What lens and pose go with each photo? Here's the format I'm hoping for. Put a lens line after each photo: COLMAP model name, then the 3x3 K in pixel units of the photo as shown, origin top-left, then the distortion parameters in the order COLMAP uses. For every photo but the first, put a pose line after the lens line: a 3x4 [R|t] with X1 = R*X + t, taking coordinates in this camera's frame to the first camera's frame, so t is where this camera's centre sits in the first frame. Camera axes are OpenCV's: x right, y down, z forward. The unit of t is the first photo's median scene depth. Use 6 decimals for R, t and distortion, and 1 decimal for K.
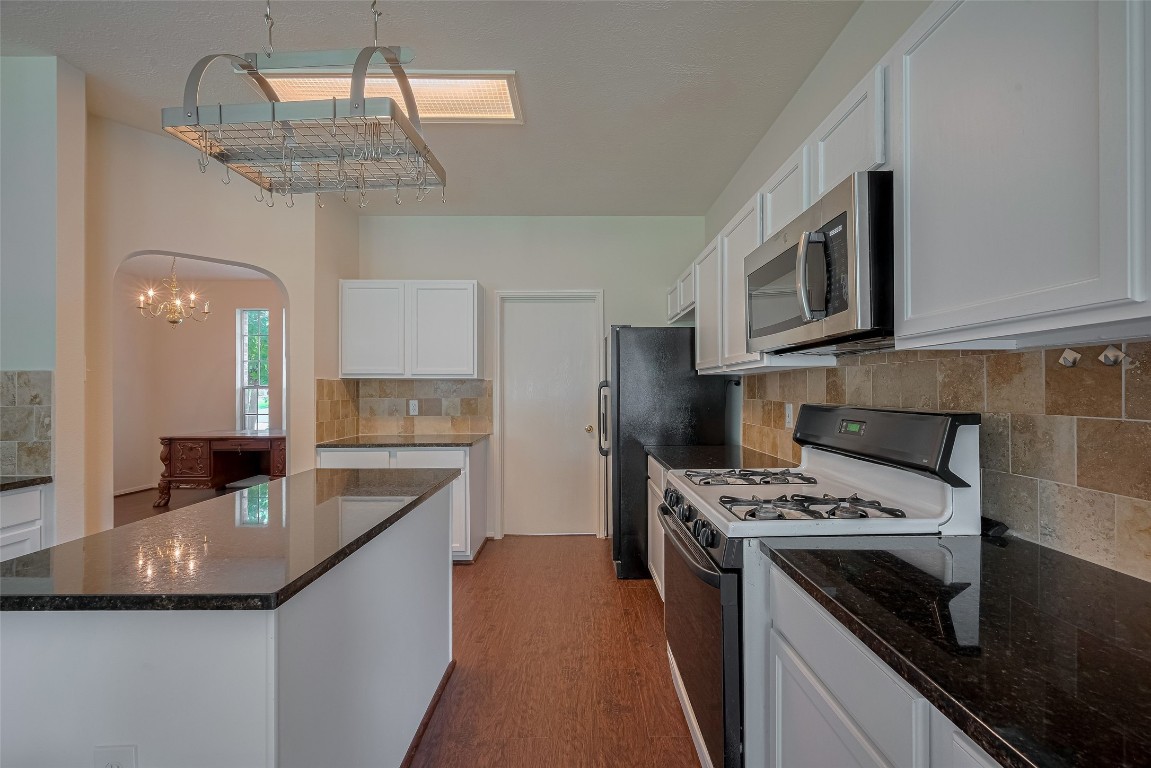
lens RADIAL K [[472.0, 0, 574.6], [0, 472.0, 390.8], [0, 0, 1]] dist [0.001157, -0.000769]
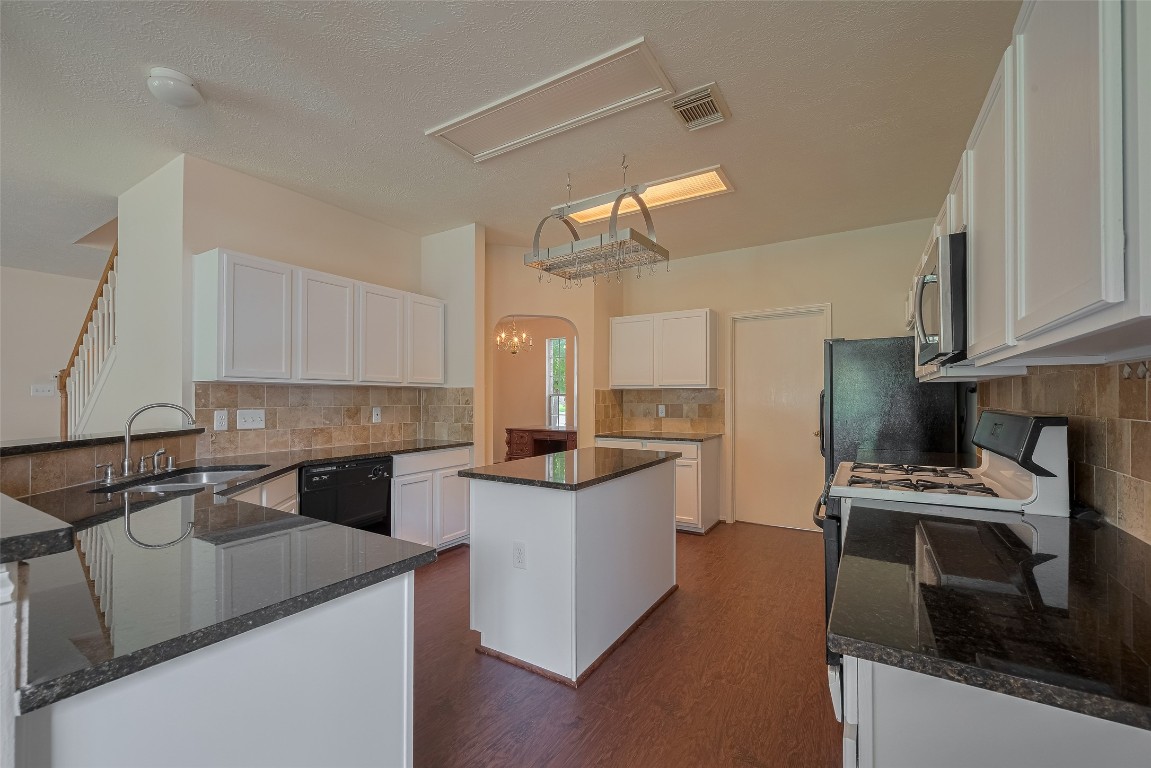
lens RADIAL K [[468.0, 0, 571.2], [0, 468.0, 398.0], [0, 0, 1]] dist [-0.007426, -0.000062]
pose [[0.848527, 0.000918, -0.529151, 0.138108], [-0.000632, 1.000000, 0.000721, -0.000341], [0.529152, -0.000277, 0.848527, -0.234501]]
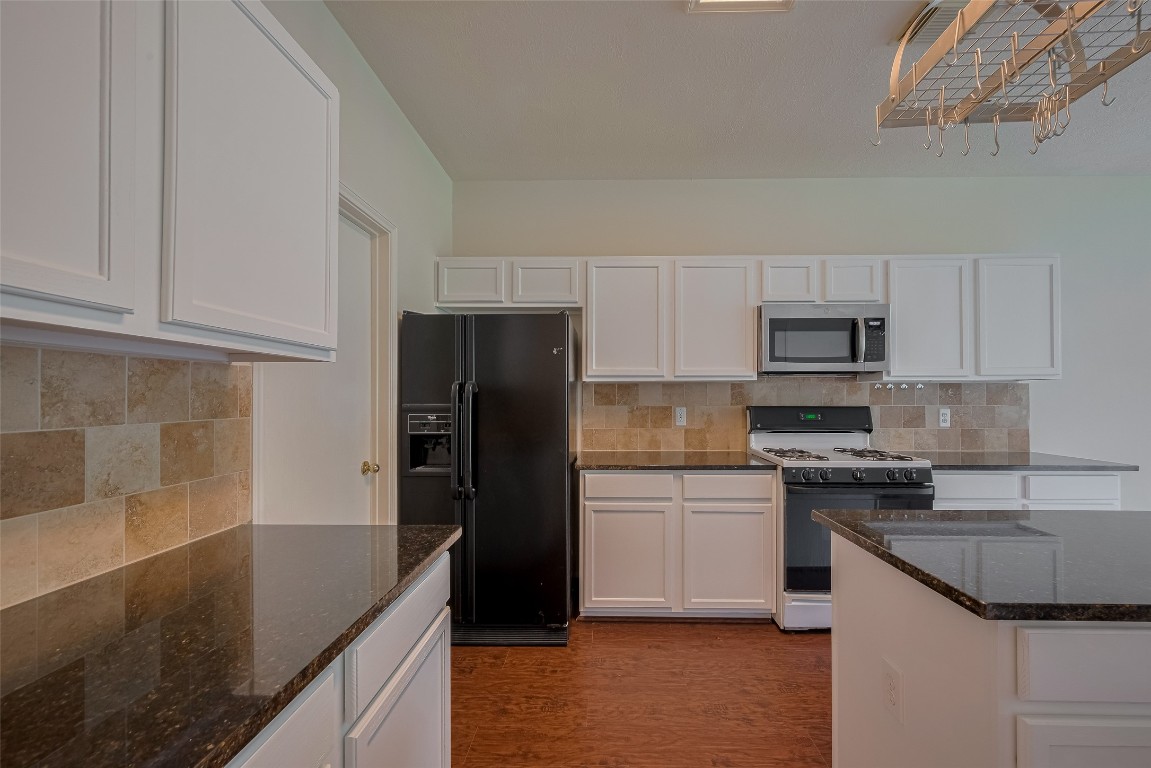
lens RADIAL K [[468.0, 0, 606.9], [0, 468.0, 392.1], [0, 0, 1]] dist [-0.007426, -0.000062]
pose [[0.009055, 0.009094, 0.999918, -0.584912], [0.000600, 0.999958, -0.009100, -0.001902], [-0.999959, 0.000683, 0.009049, 0.817408]]
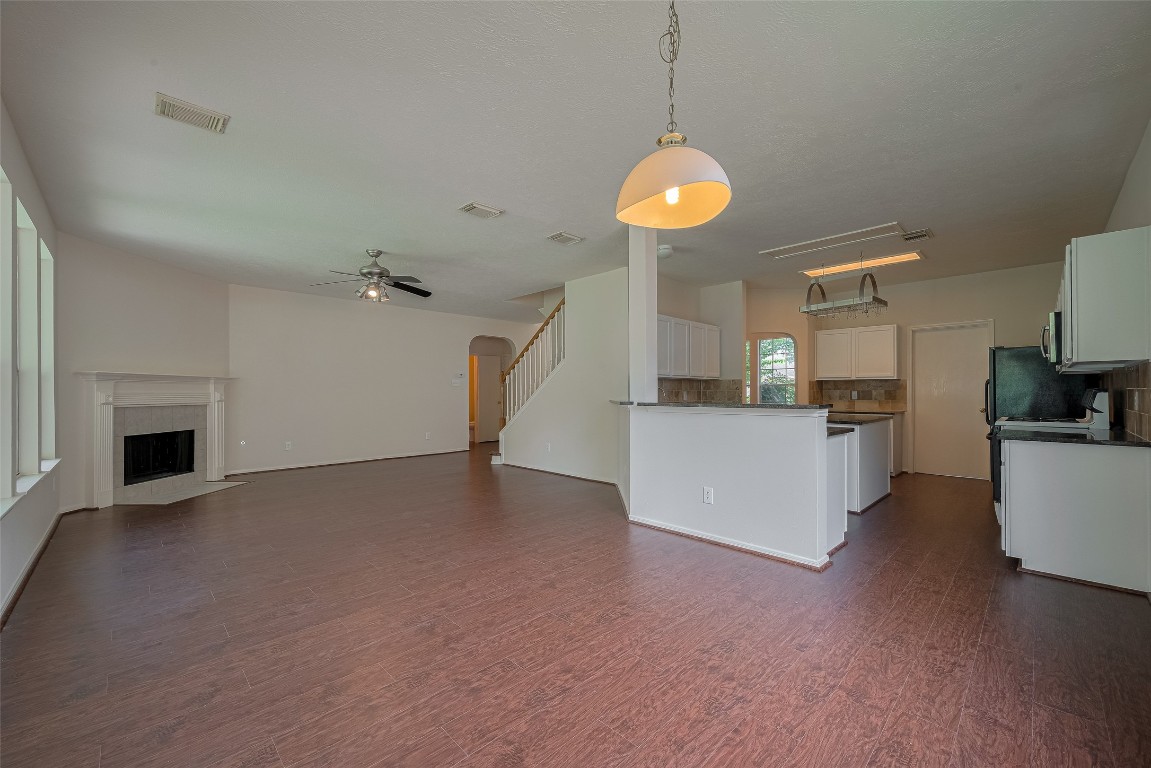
lens RADIAL K [[468.0, 0, 568.3], [0, 468.0, 390.3], [0, 0, 1]] dist [-0.007426, -0.000062]
pose [[0.704875, -0.001616, -0.709330, 0.180456], [-0.000284, 0.999997, -0.002561, 0.023417], [0.709332, 0.002007, 0.704872, -1.194300]]
